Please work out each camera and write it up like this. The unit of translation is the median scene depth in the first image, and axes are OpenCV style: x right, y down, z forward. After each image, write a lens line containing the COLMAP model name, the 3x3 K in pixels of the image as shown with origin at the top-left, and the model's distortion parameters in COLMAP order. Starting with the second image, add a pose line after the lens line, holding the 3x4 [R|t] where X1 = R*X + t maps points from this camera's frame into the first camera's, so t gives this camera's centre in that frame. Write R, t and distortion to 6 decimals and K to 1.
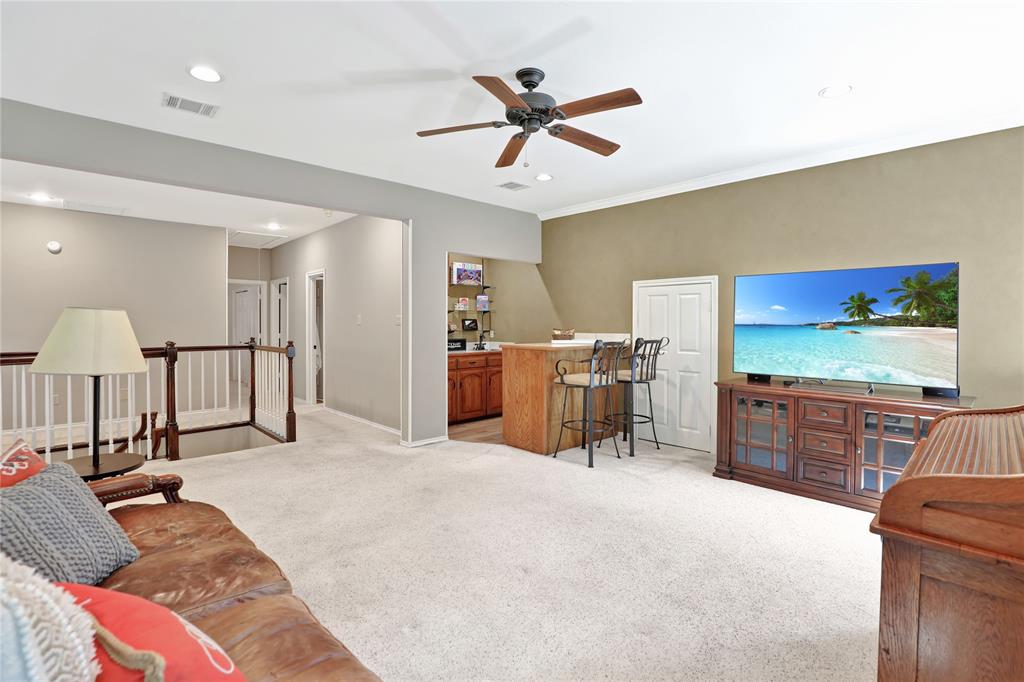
lens RADIAL K [[477.9, 0, 525.6], [0, 477.9, 323.6], [0, 0, 1]] dist [-0.016369, -0.000275]
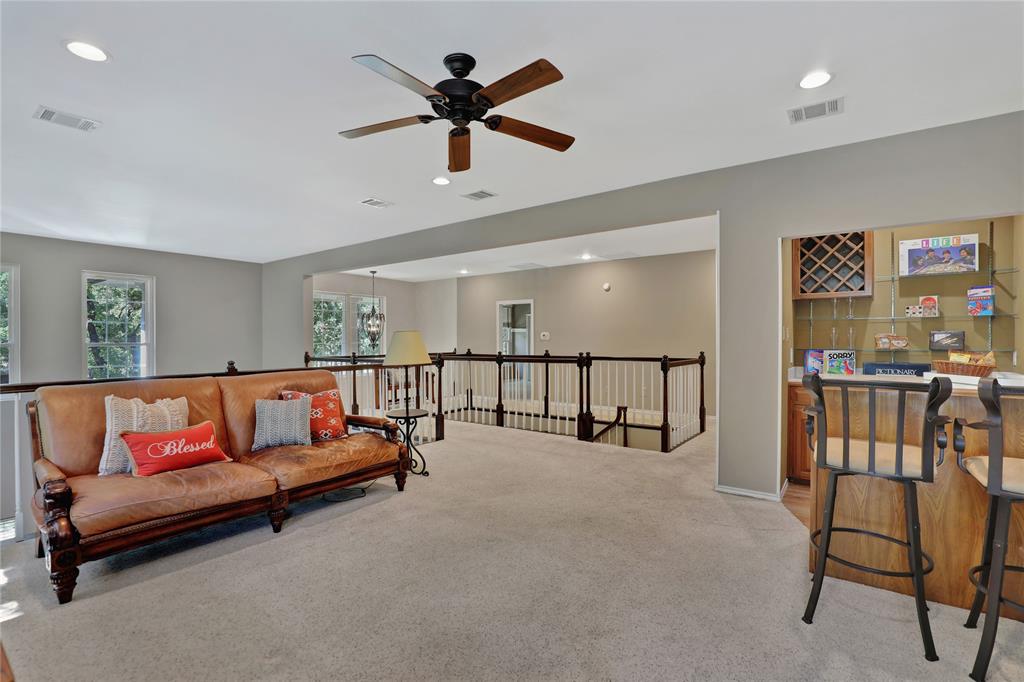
lens RADIAL K [[477.9, 0, 512.1], [0, 477.9, 342.3], [0, 0, 1]] dist [-0.016369, -0.000275]
pose [[0.157863, 0.010503, -0.987405, 0.509286], [0.001943, 0.999938, 0.010947, -0.004326], [0.987459, -0.003646, 0.157833, 0.529767]]
